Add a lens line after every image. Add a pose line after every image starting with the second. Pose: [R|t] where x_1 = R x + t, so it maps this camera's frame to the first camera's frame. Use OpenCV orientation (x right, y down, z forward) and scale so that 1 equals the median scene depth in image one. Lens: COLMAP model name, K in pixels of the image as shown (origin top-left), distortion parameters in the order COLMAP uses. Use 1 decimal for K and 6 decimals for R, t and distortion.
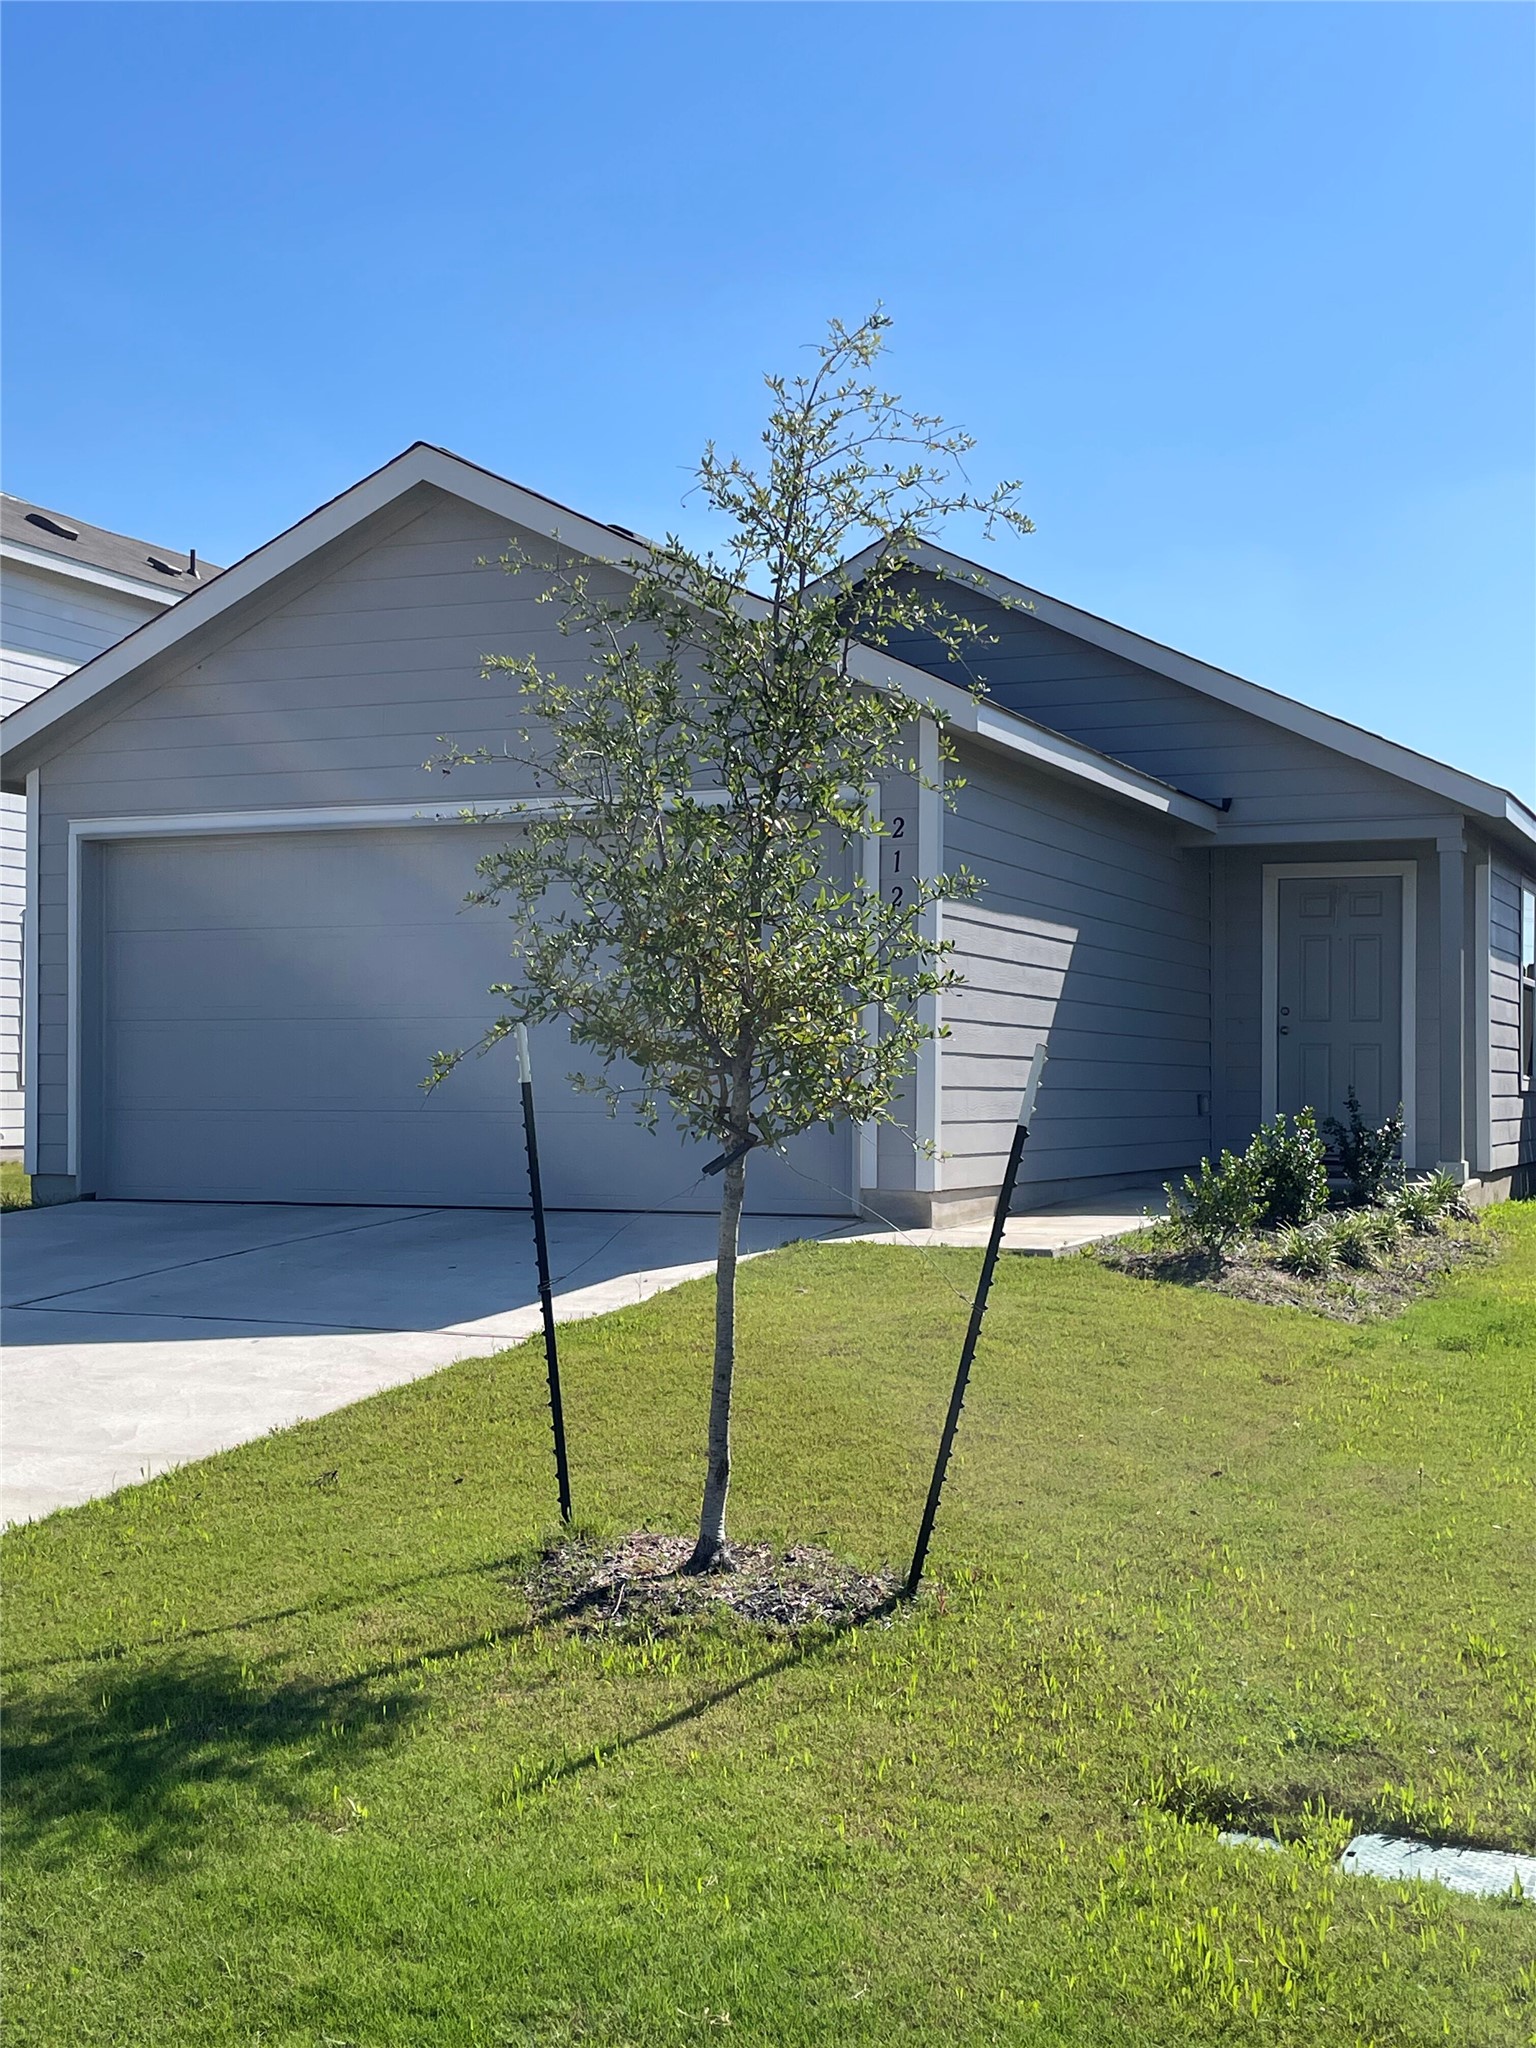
lens RADIAL K [[2513.7, 0, 767.8], [0, 2513.7, 1025.1], [0, 0, 1]] dist [0.003390, 0.000000]
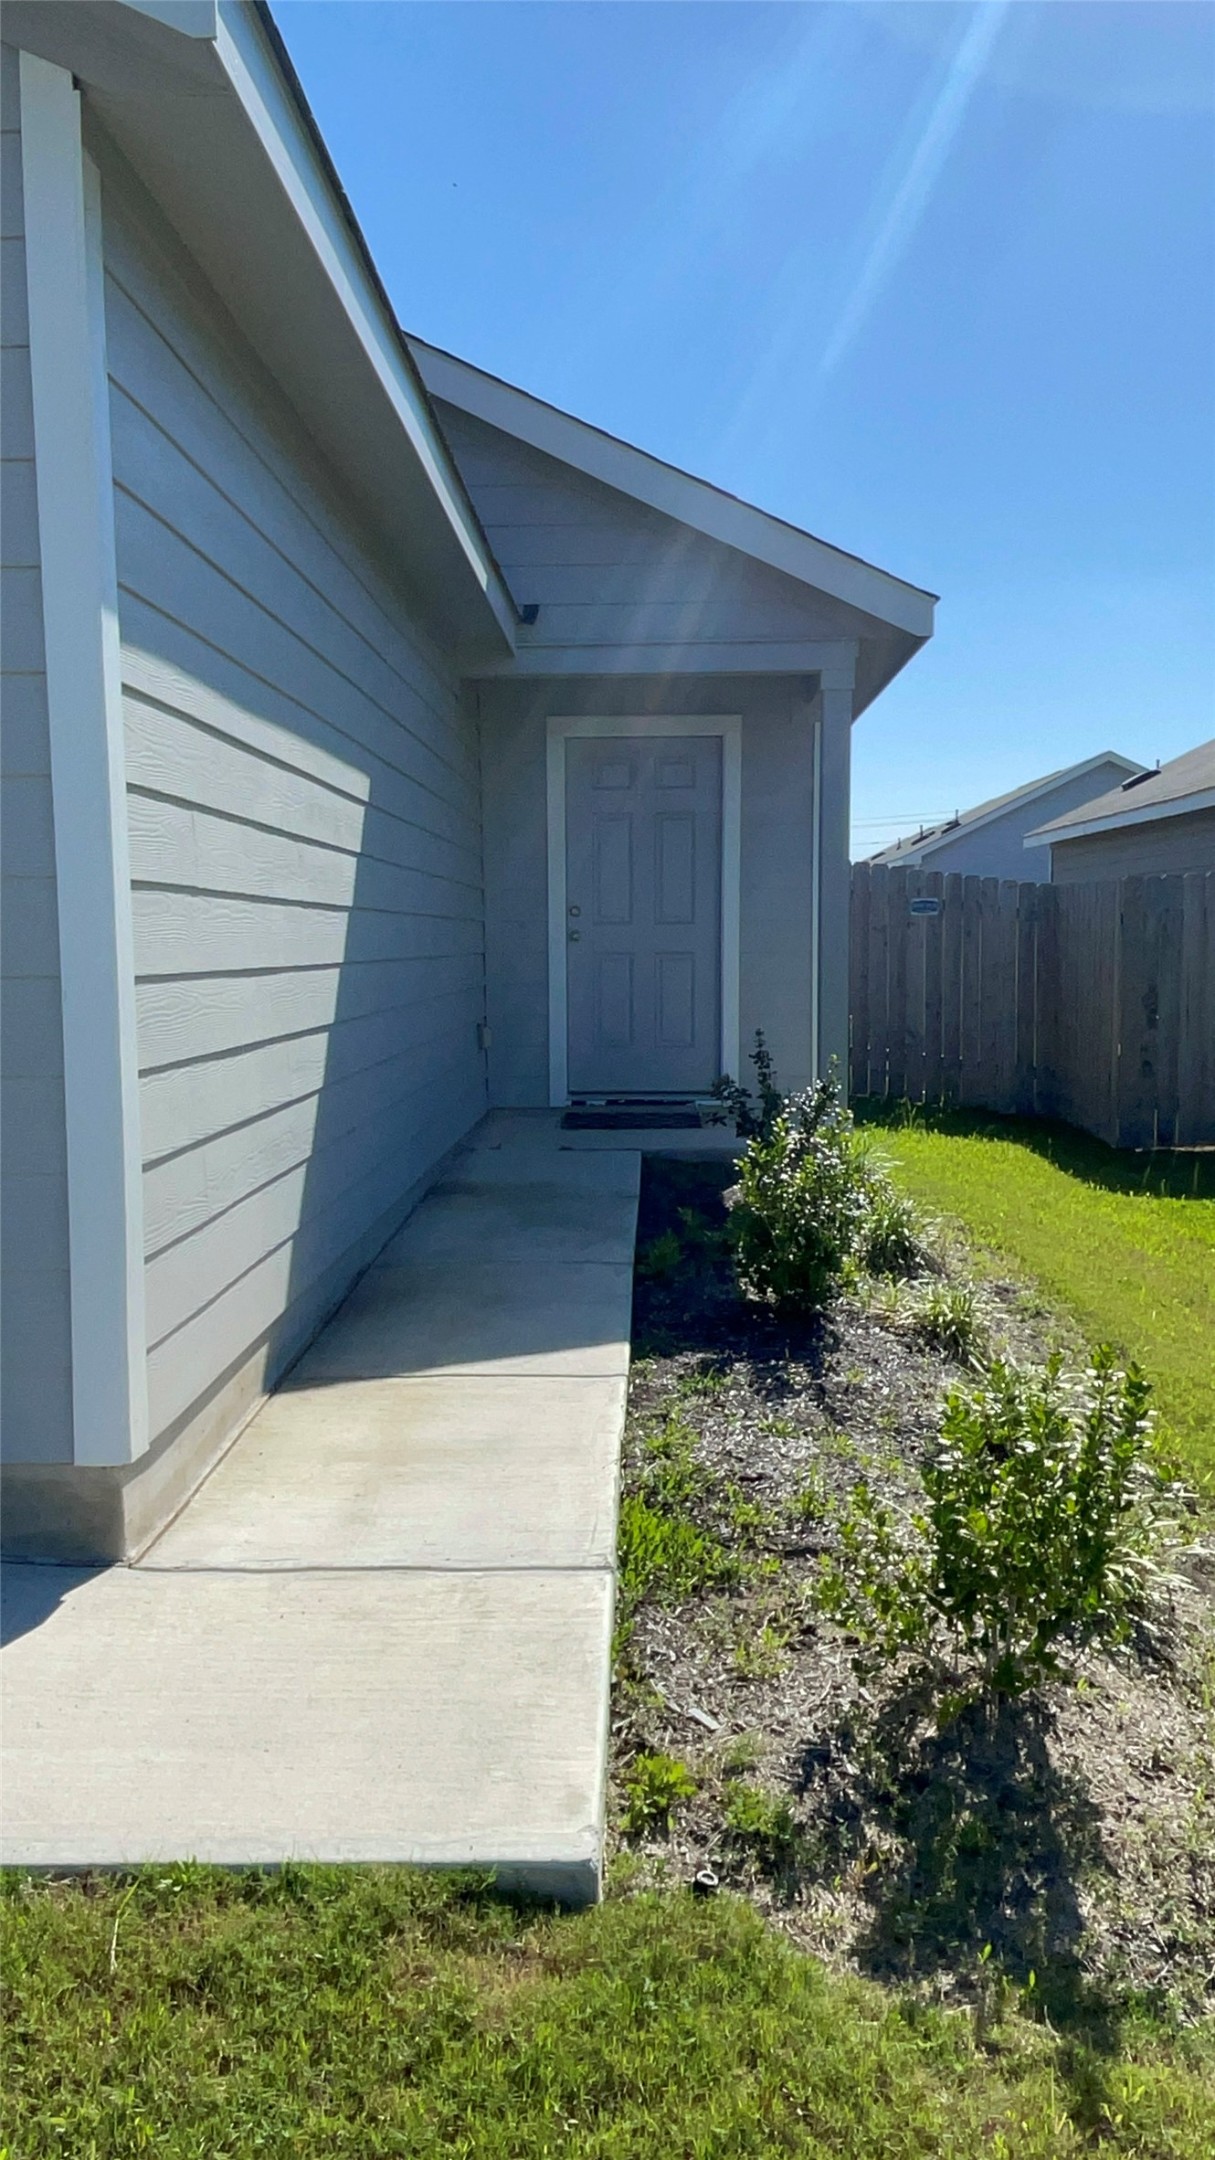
lens RADIAL K [[1593.4, 0, 611.2], [0, 1593.4, 1086.8], [0, 0, 1]] dist [0.056191, 0.000661]
pose [[0.930157, -0.047588, 0.364065, 0.041601], [0.004482, 0.992963, 0.118342, -0.012046], [-0.367135, -0.108445, 0.923824, 0.652125]]
